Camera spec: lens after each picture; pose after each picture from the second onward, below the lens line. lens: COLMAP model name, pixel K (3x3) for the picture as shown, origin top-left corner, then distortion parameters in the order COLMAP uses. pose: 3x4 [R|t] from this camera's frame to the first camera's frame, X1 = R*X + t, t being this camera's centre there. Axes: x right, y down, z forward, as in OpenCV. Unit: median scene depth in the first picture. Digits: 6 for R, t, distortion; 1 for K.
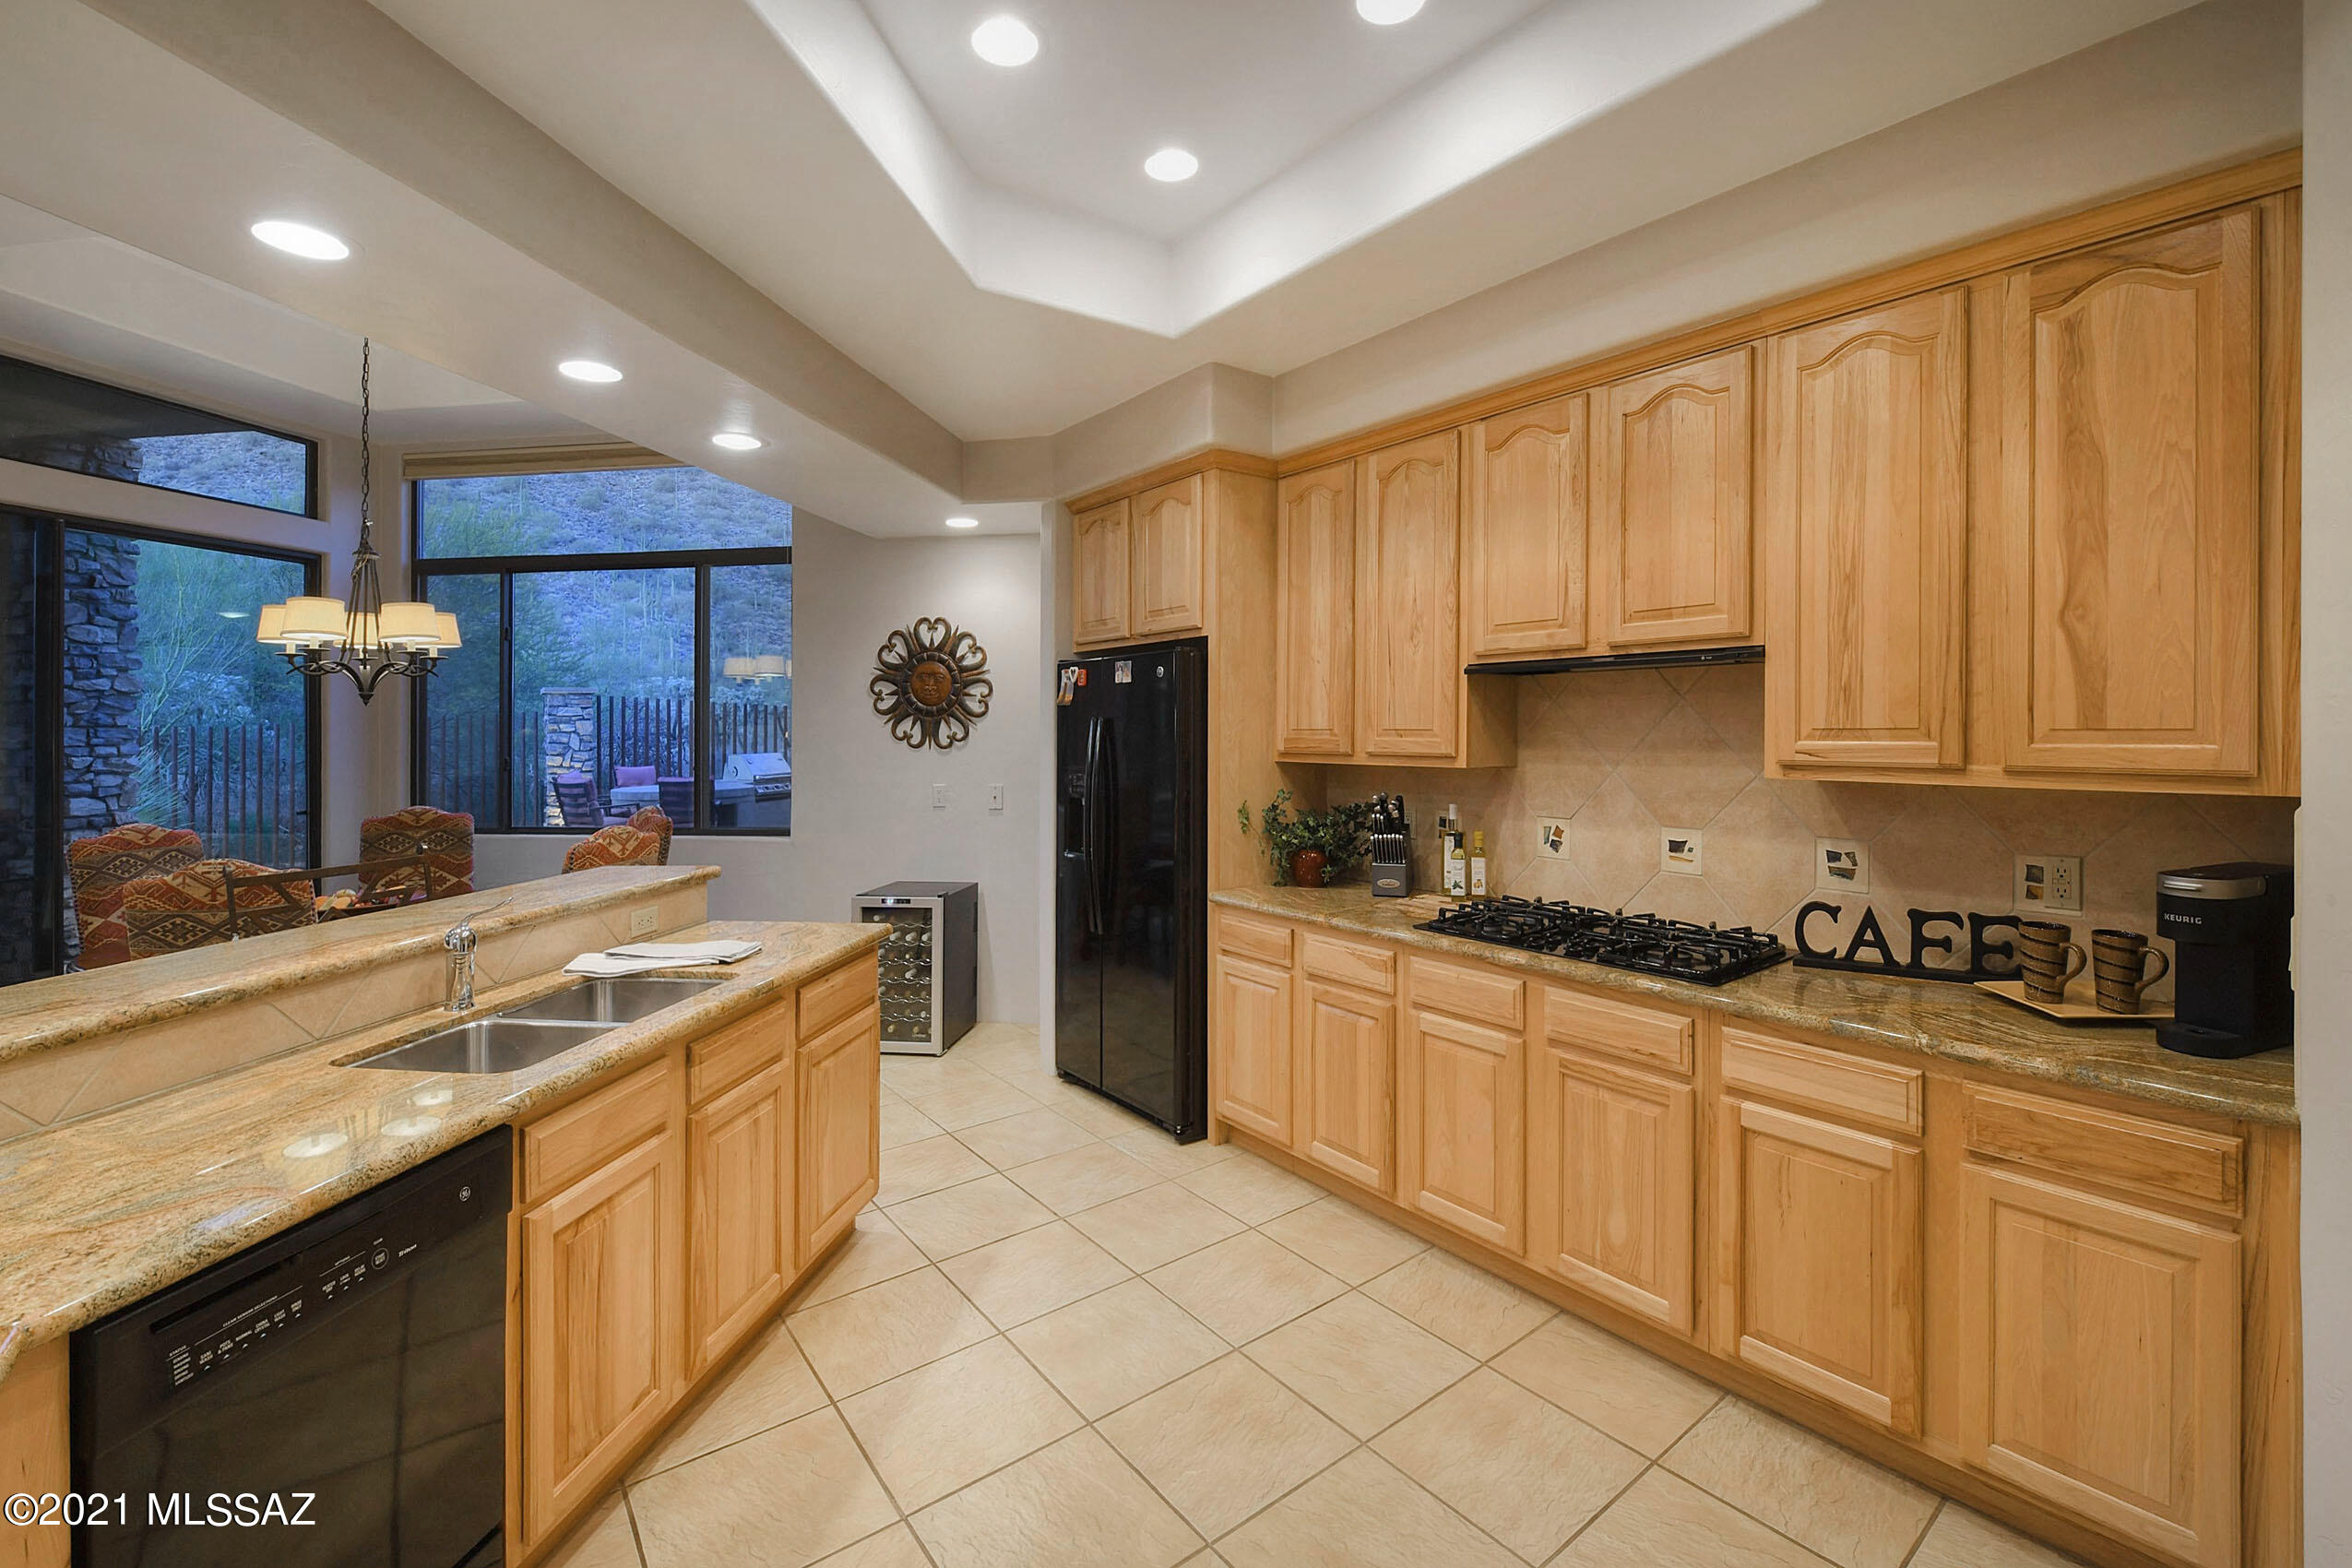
lens RADIAL K [[992.4, 0, 1208.6], [0, 992.4, 731.9], [0, 0, 1]] dist [-0.023218, -0.000295]
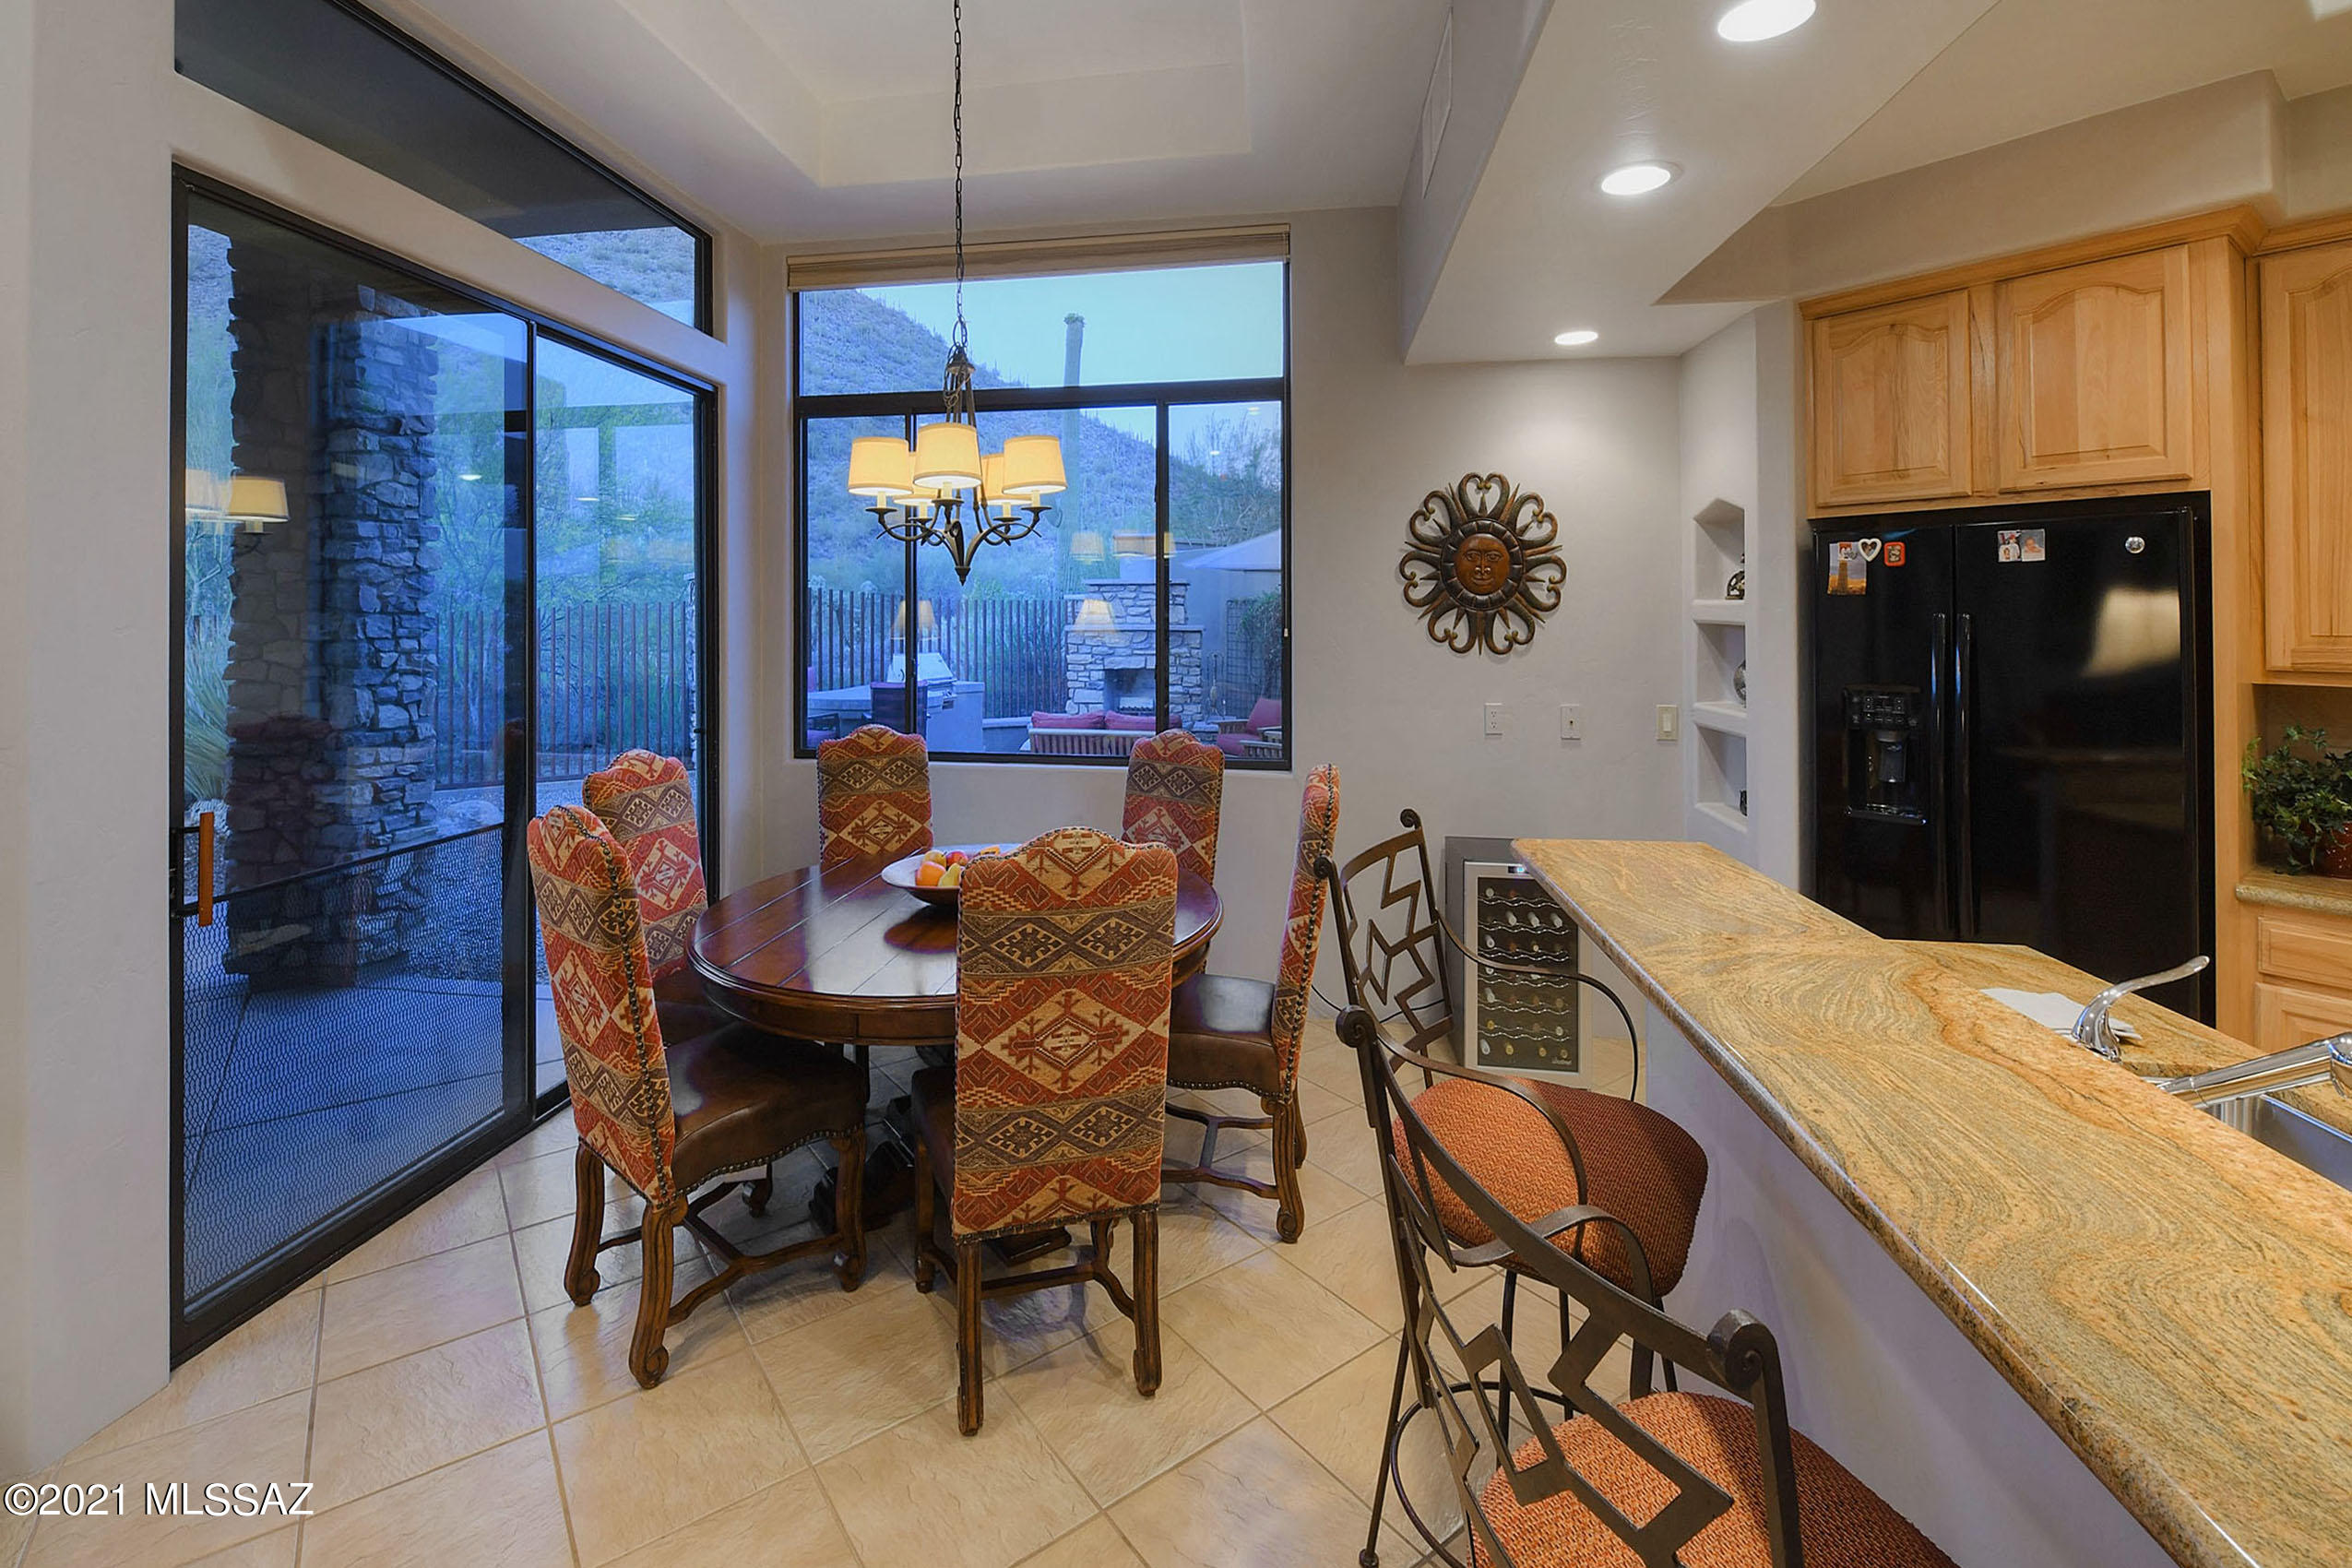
lens RADIAL K [[1178.0, 0, 1180.6], [0, 1178.0, 632.0], [0, 0, 1]] dist [-0.041107, -0.000615]
pose [[0.995698, 0.009998, -0.092113, -0.421894], [-0.010032, 0.999950, 0.000097, 0.003012], [0.092109, 0.000827, 0.995749, 0.123316]]
